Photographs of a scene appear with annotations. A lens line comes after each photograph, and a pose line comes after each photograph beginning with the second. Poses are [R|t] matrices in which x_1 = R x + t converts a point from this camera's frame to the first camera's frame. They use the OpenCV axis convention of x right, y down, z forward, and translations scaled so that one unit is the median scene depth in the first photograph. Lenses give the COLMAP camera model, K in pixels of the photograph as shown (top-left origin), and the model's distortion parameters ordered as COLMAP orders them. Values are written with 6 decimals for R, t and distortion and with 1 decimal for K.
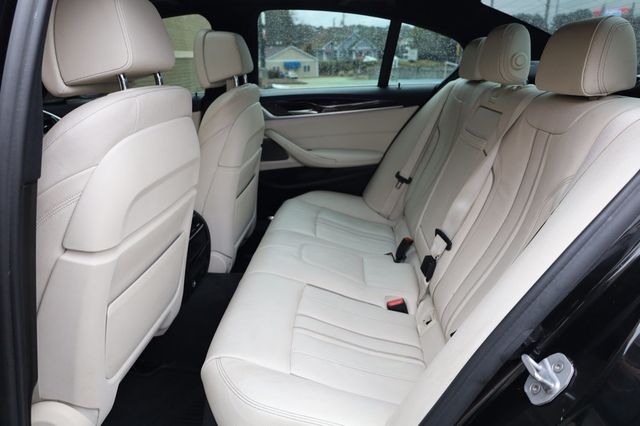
lens RADIAL K [[446.3, 0, 320.1], [0, 446.3, 212.5], [0, 0, 1]] dist [-0.006084, 0.000280]
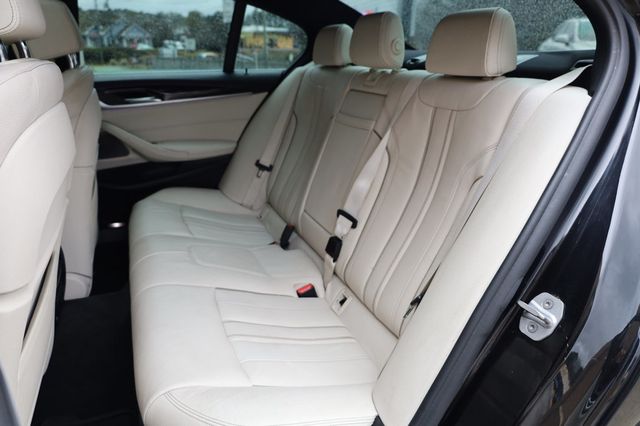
lens RADIAL K [[446.3, 0, 326.1], [0, 446.3, 214.1], [0, 0, 1]] dist [-0.006084, 0.000280]
pose [[0.888247, -0.124743, 0.442104, -0.157379], [0.115201, 0.992158, 0.048489, -0.004483], [-0.444685, 0.007861, 0.895652, 0.068296]]
